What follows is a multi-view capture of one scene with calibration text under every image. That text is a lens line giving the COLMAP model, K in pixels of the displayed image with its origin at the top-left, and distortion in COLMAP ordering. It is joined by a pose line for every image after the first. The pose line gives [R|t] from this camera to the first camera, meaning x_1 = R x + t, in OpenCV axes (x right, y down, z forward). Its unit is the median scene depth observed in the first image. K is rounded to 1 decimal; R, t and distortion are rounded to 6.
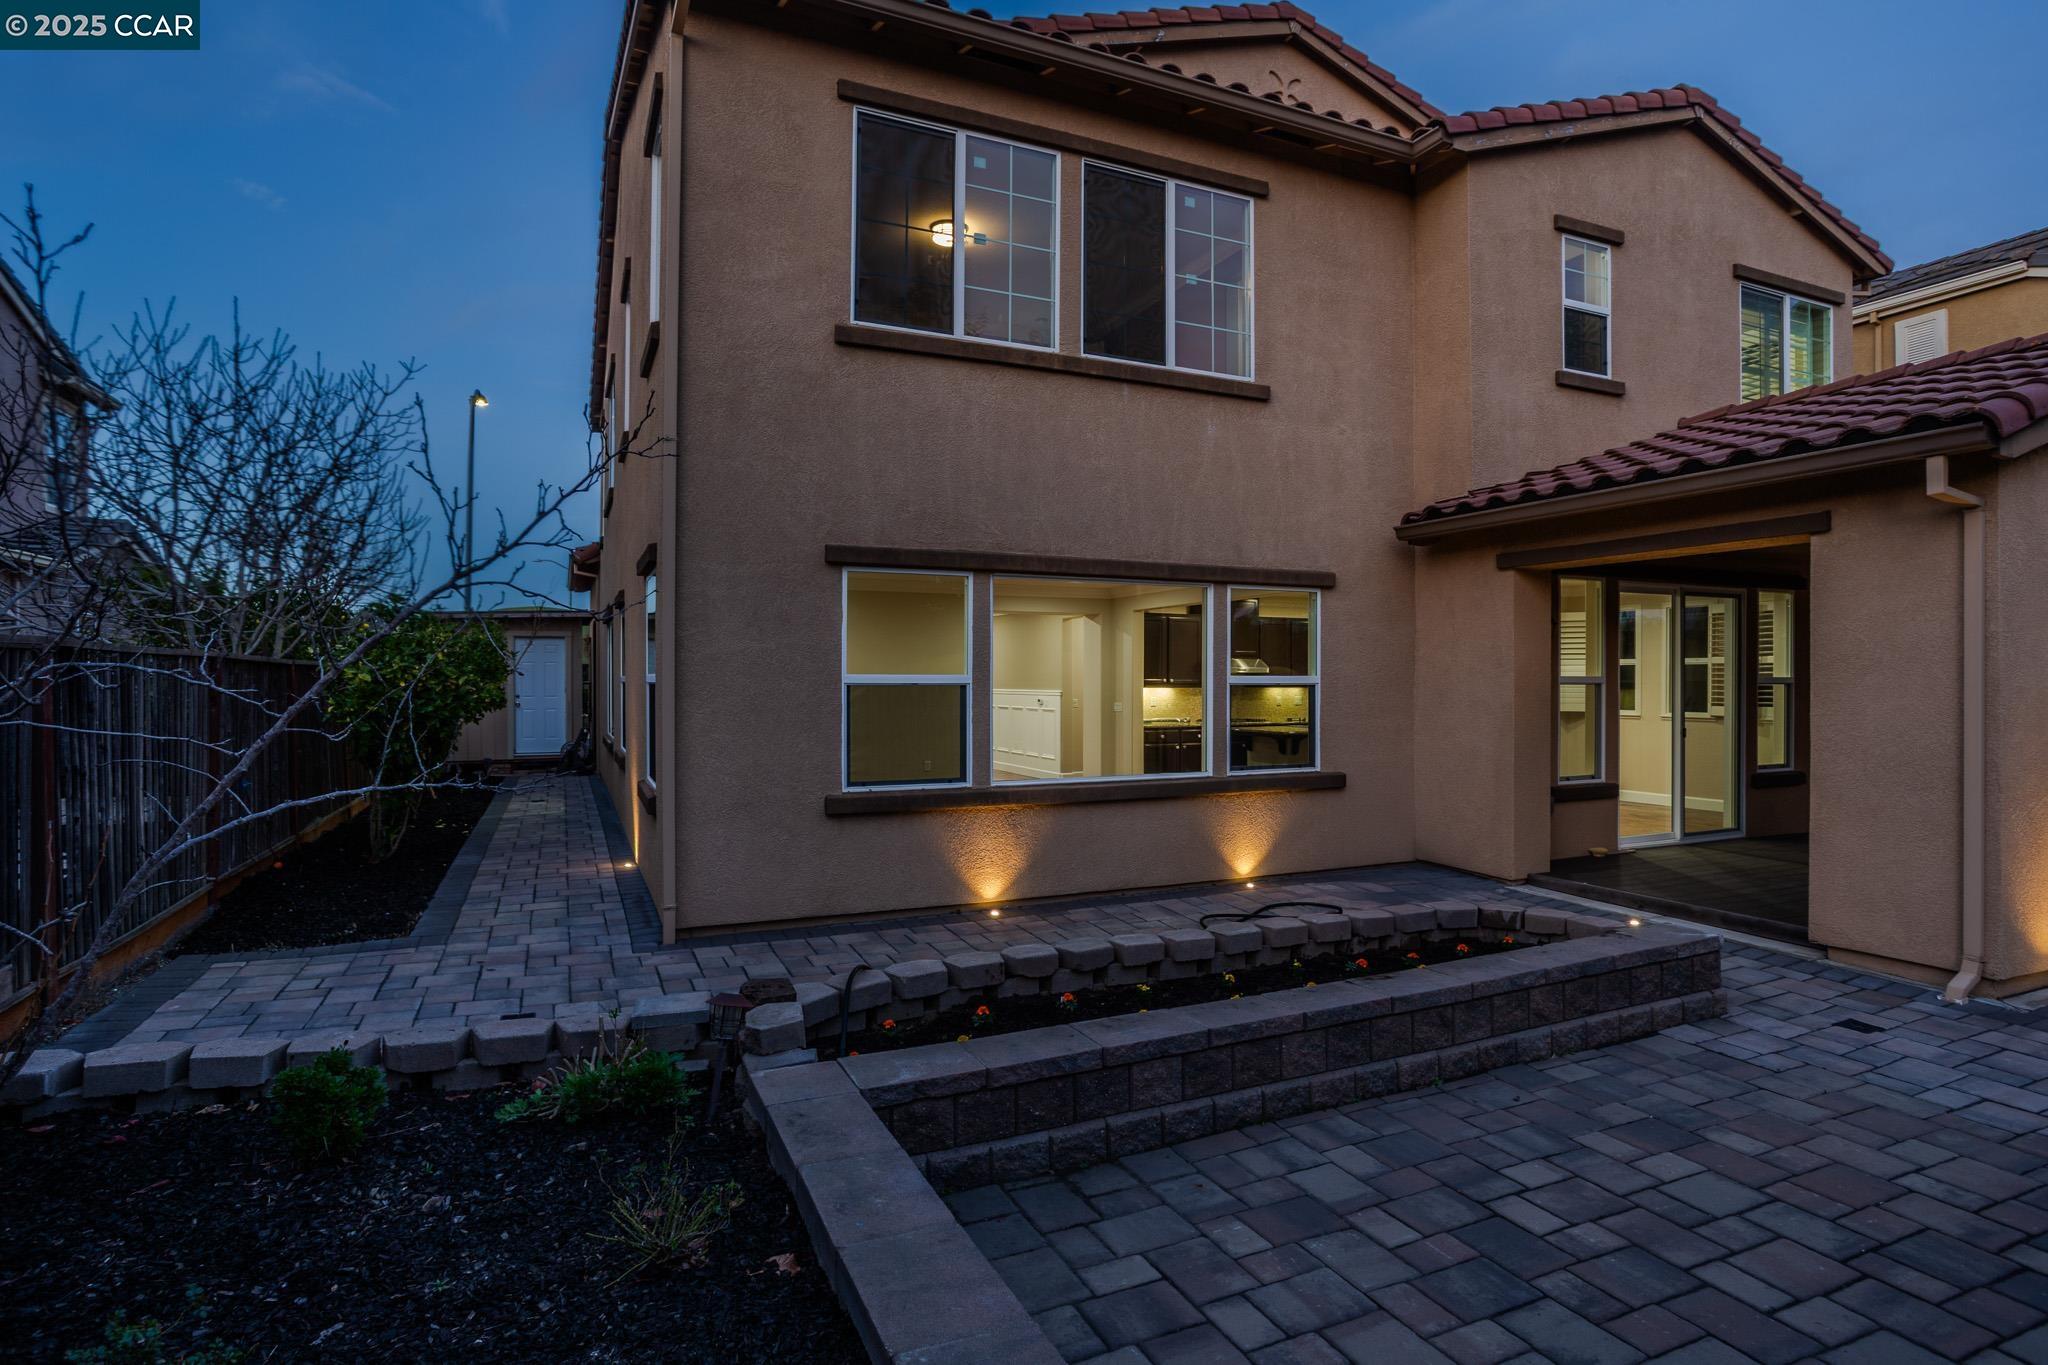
lens RADIAL K [[1017.8, 0, 1034.9], [0, 1017.8, 679.5], [0, 0, 1]] dist [-0.052201, 0.023502]
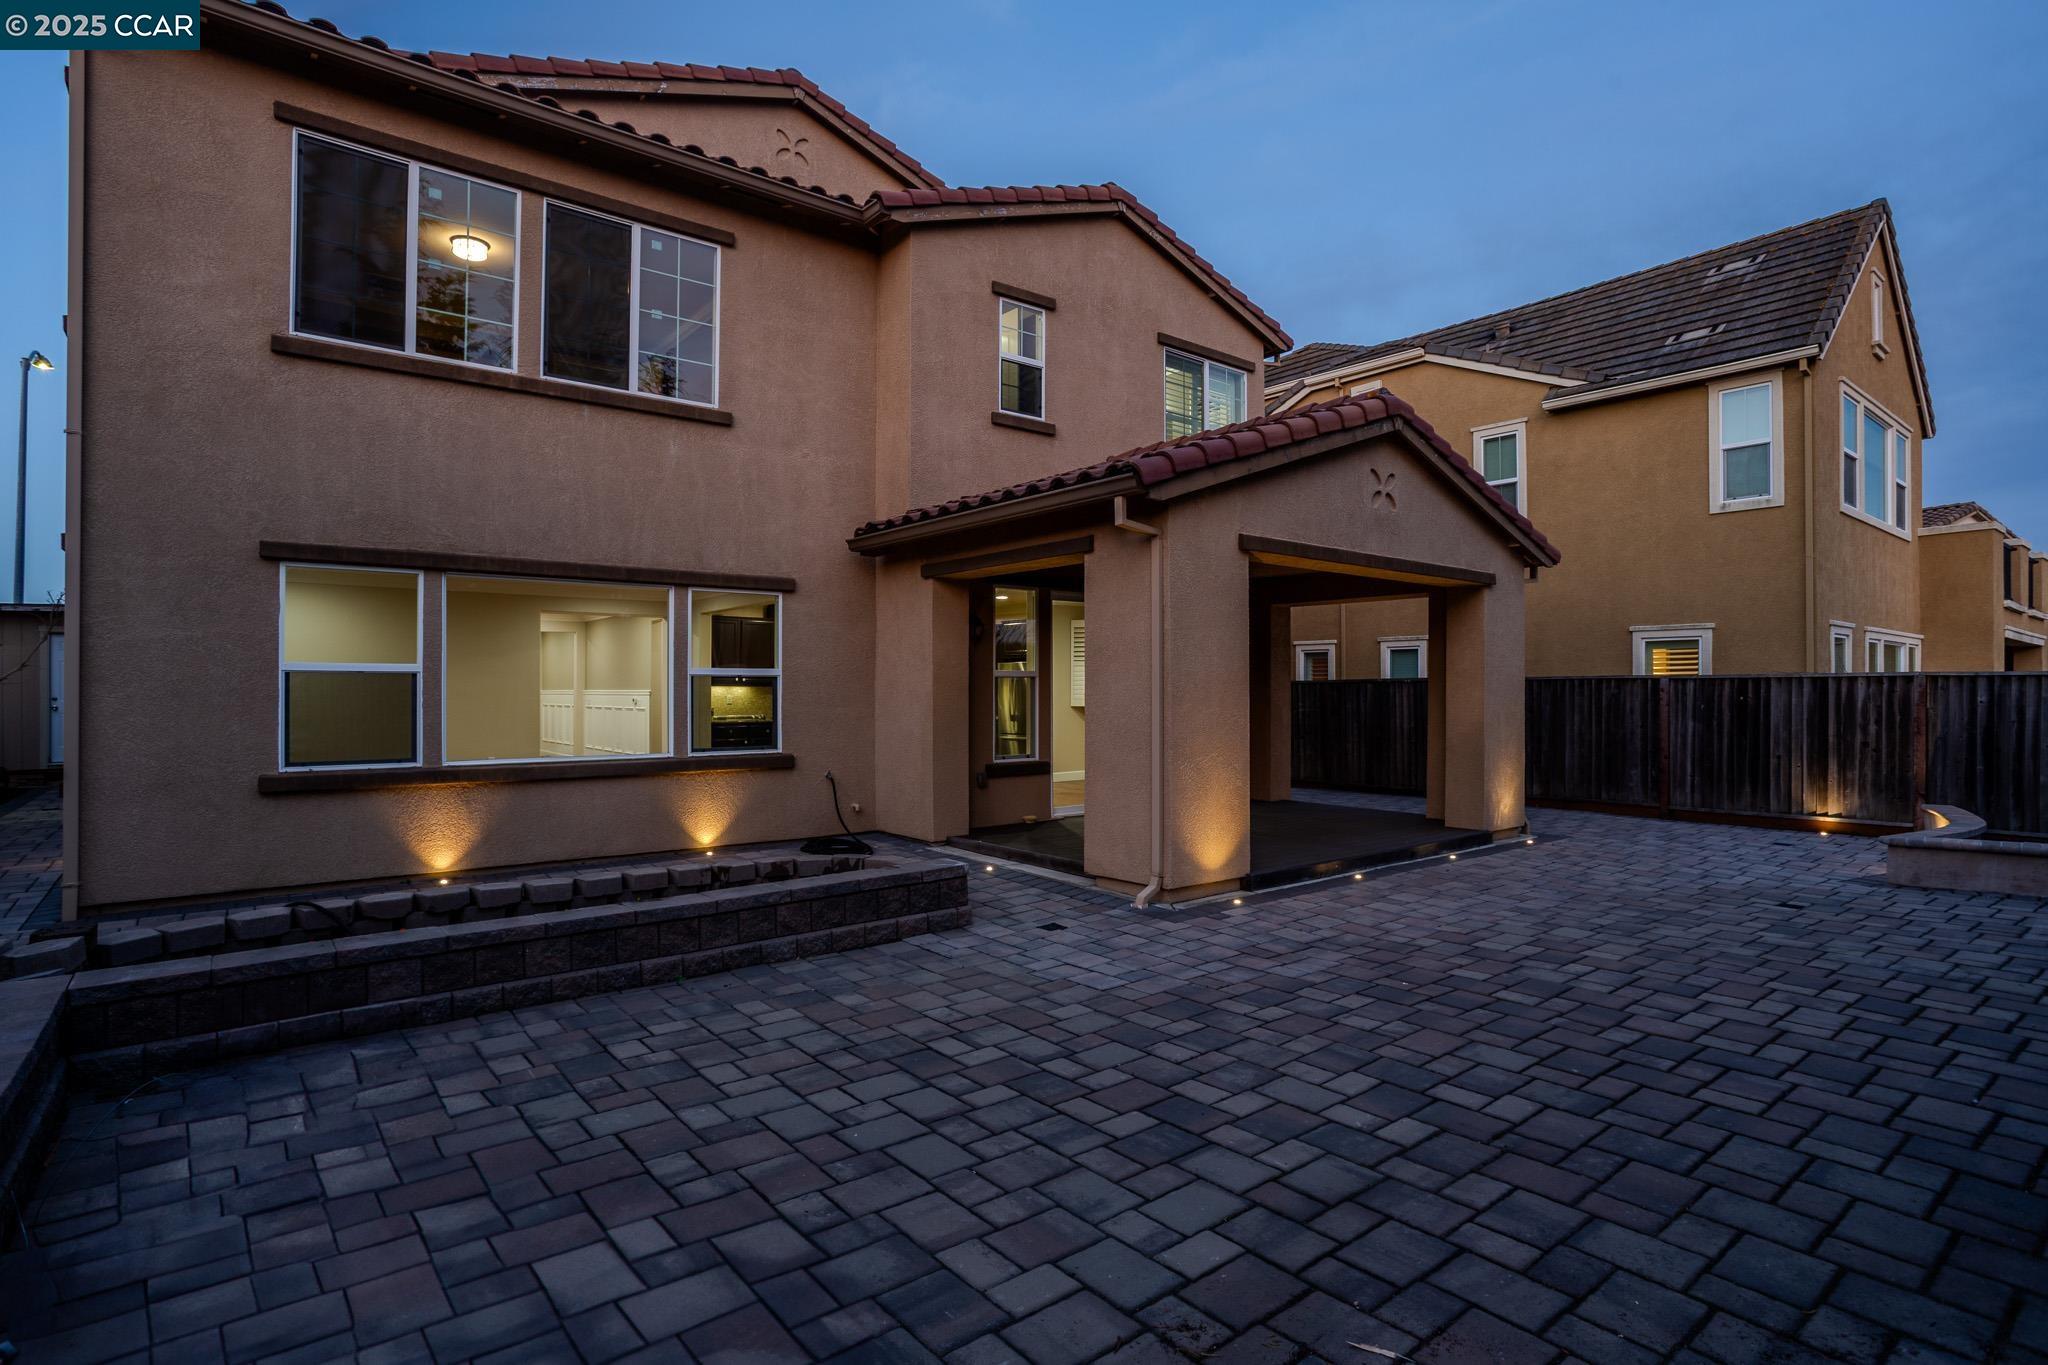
lens RADIAL K [[1017.8, 0, 1013.1], [0, 1017.8, 685.7], [0, 0, 1]] dist [-0.052201, 0.023502]
pose [[0.970462, 0.001332, 0.241250, 0.290008], [-0.000400, 0.999992, -0.003912, 0.022198], [-0.241254, 0.003700, 0.970455, -0.191495]]
